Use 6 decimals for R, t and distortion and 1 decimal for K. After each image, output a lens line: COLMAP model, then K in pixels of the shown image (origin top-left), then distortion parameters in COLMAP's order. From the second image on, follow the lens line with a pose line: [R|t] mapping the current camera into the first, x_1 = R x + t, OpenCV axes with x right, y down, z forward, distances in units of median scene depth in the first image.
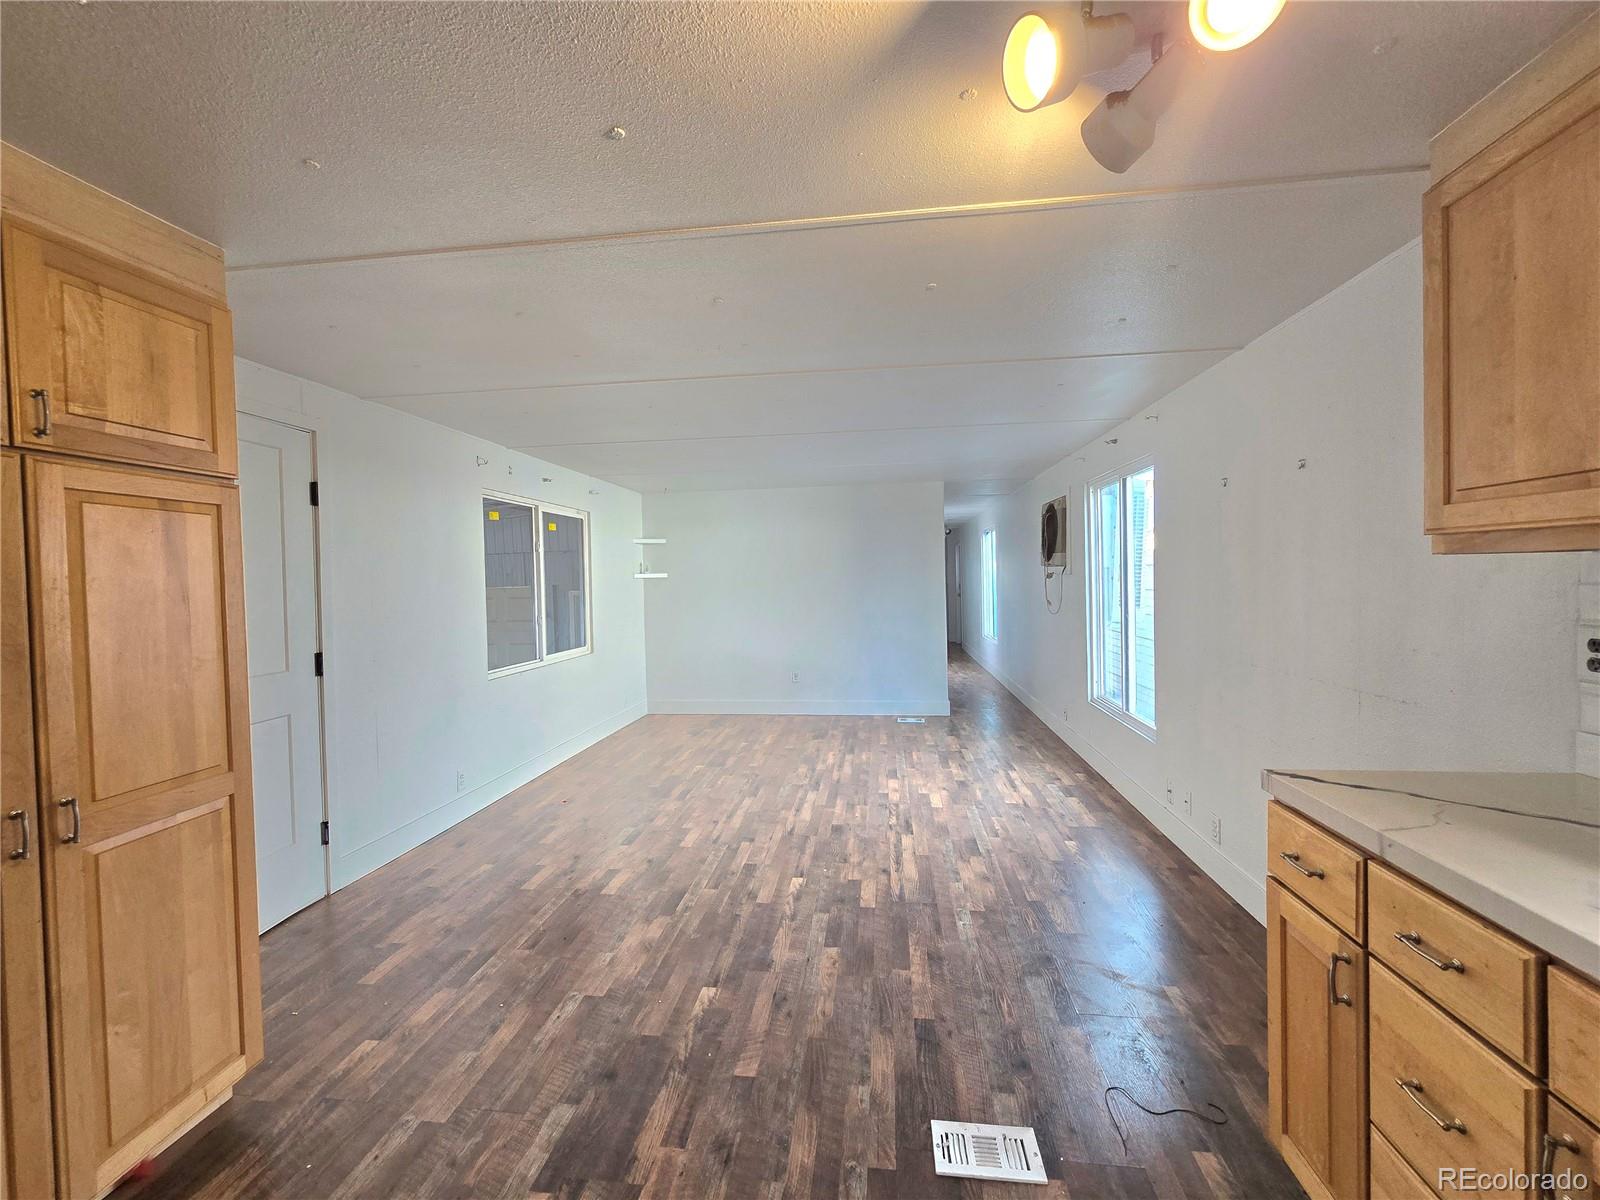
lens RADIAL K [[653.0, 0, 806.8], [0, 653.0, 594.6], [0, 0, 1]] dist [-0.003725, 0.000538]
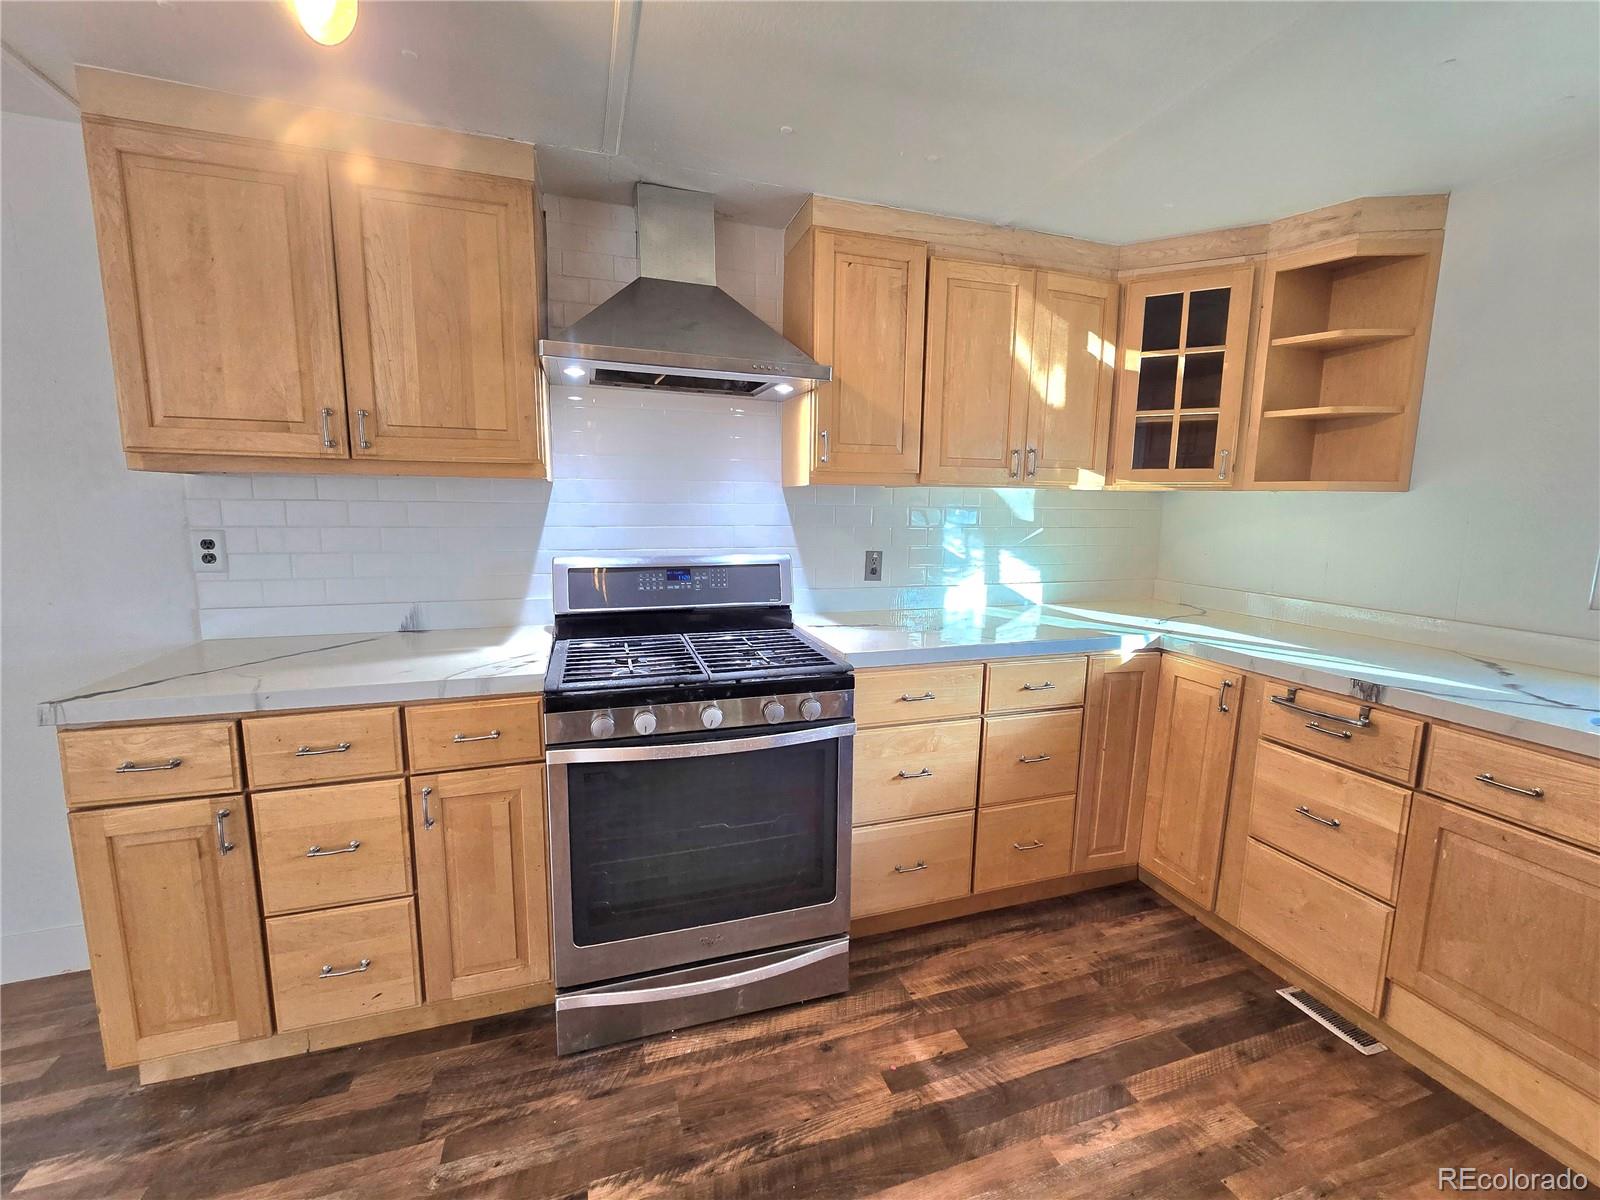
lens RADIAL K [[653.0, 0, 799.4], [0, 653.0, 592.1], [0, 0, 1]] dist [-0.003725, 0.000538]
pose [[-0.428290, -0.111517, 0.896734, -0.220231], [0.017242, 0.991167, 0.131496, 0.007541], [-0.903477, 0.071780, -0.422584, 0.180938]]
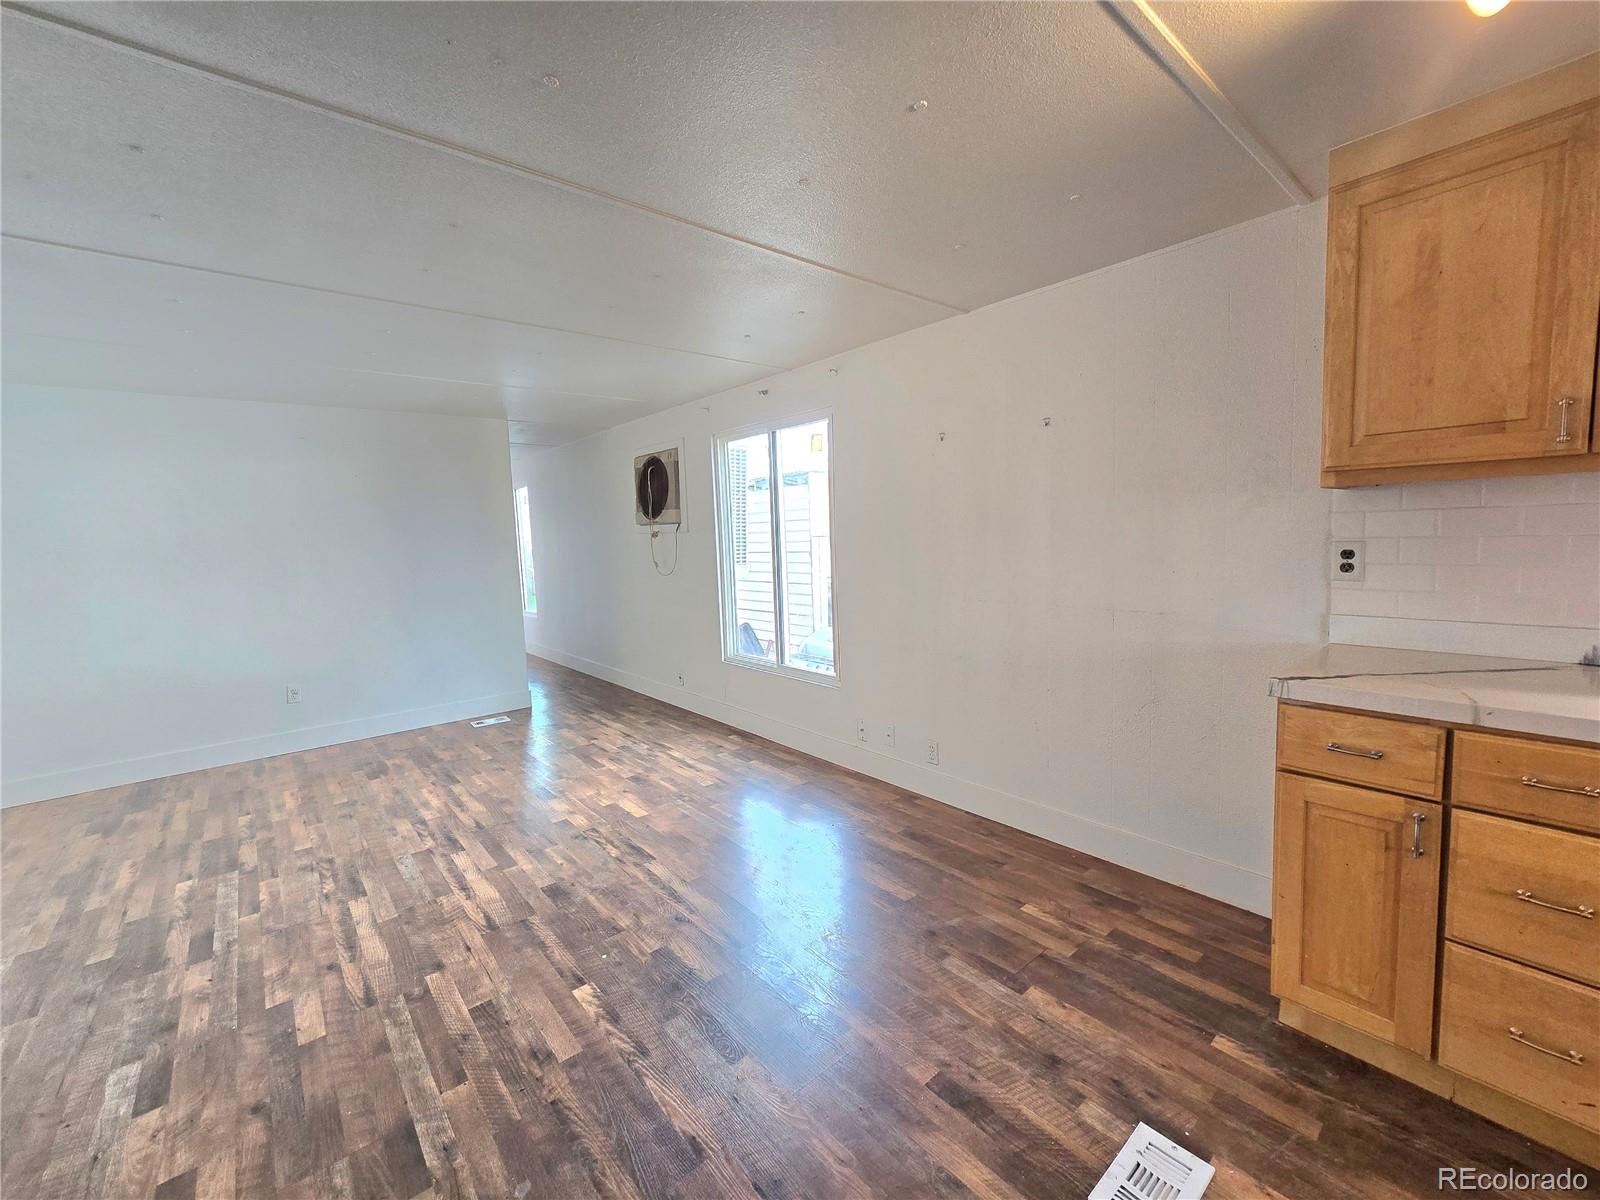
lens RADIAL K [[653.0, 0, 801.9], [0, 653.0, 591.1], [0, 0, 1]] dist [-0.003725, 0.000538]
pose [[0.682165, -0.071710, 0.727673, -0.271082], [0.042351, 0.997384, 0.058587, 0.009076], [-0.729971, -0.009148, 0.683417, 0.349285]]
